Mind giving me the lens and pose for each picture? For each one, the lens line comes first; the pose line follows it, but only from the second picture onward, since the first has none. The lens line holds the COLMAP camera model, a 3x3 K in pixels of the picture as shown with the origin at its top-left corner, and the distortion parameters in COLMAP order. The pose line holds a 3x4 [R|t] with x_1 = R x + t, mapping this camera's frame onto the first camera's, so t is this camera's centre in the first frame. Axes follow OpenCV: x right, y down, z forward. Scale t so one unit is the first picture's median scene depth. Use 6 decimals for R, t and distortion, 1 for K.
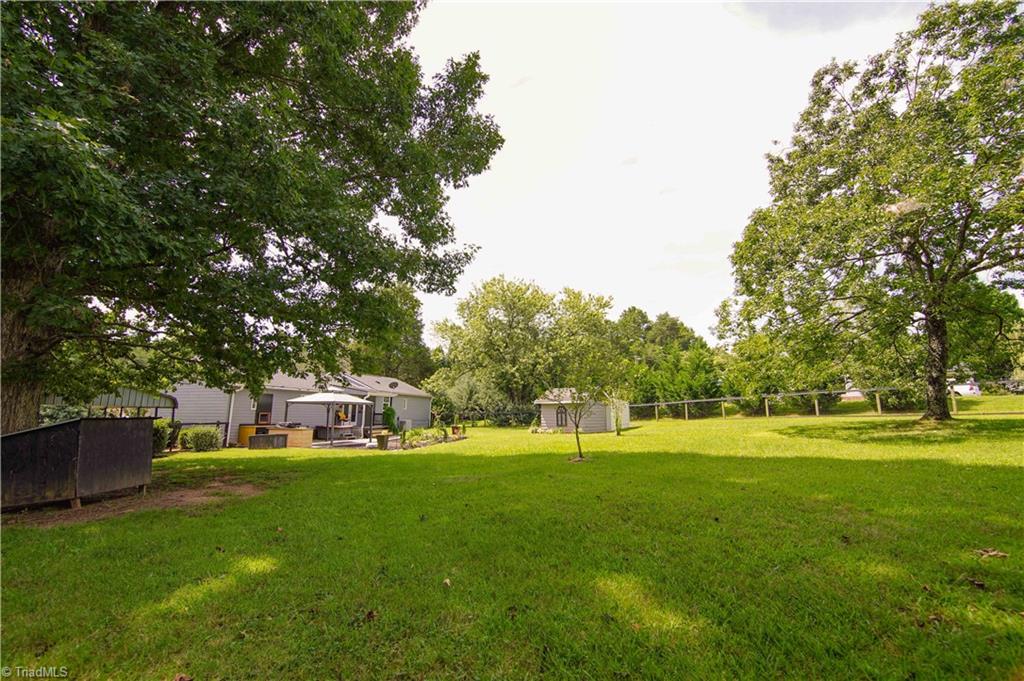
lens RADIAL K [[422.3, 0, 506.5], [0, 422.3, 345.1], [0, 0, 1]] dist [-0.010405, 0.000512]
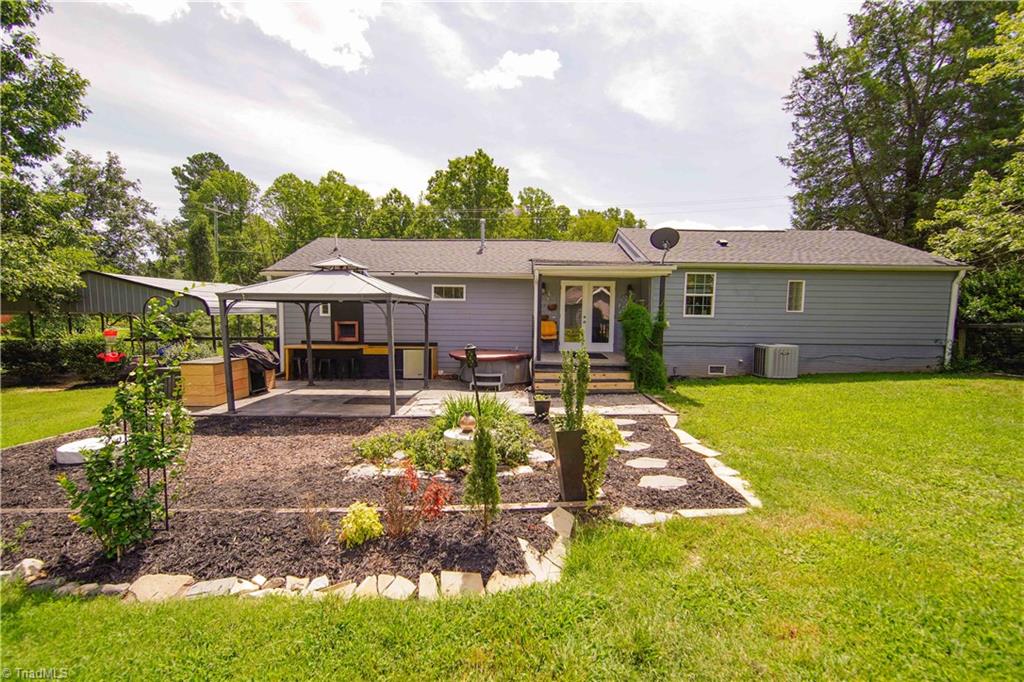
lens RADIAL K [[422.3, 0, 506.5], [0, 422.3, 345.6], [0, 0, 1]] dist [-0.010405, 0.000512]
pose [[0.314334, 0.070301, -0.946706, 0.001966], [0.149352, 0.981173, 0.122450, 0.108079], [0.937490, -0.179883, 0.297917, 0.710315]]
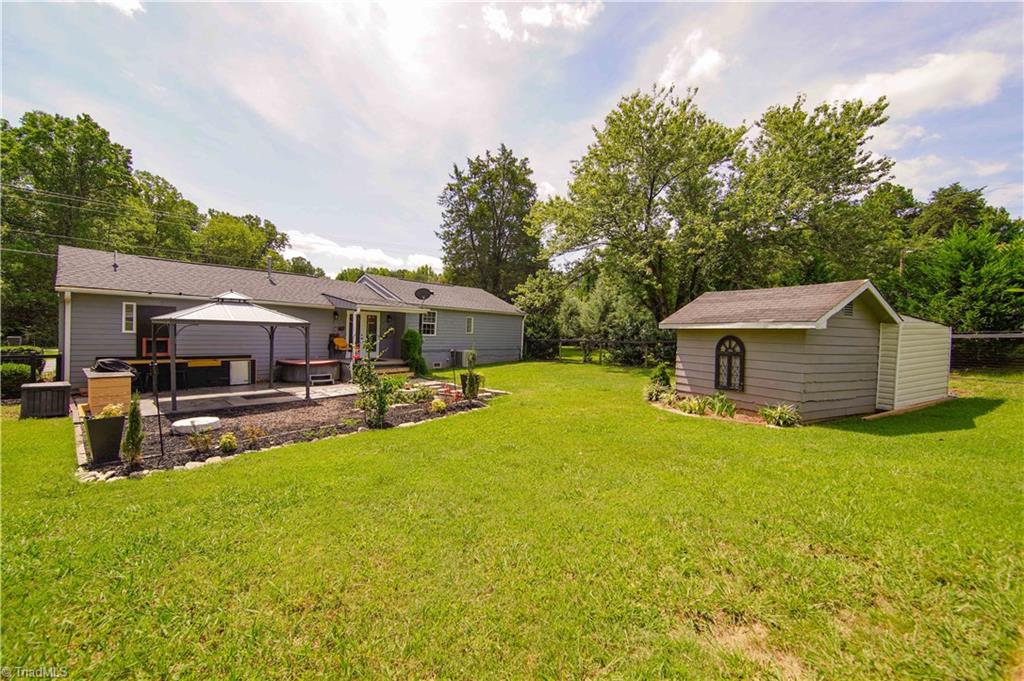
lens RADIAL K [[422.3, 0, 506.5], [0, 422.3, 345.1], [0, 0, 1]] dist [-0.010405, 0.000512]
pose [[0.917195, 0.031409, -0.397199, 0.072802], [0.043583, 0.982998, 0.178370, 0.058094], [0.396048, -0.180911, 0.900232, 0.444604]]
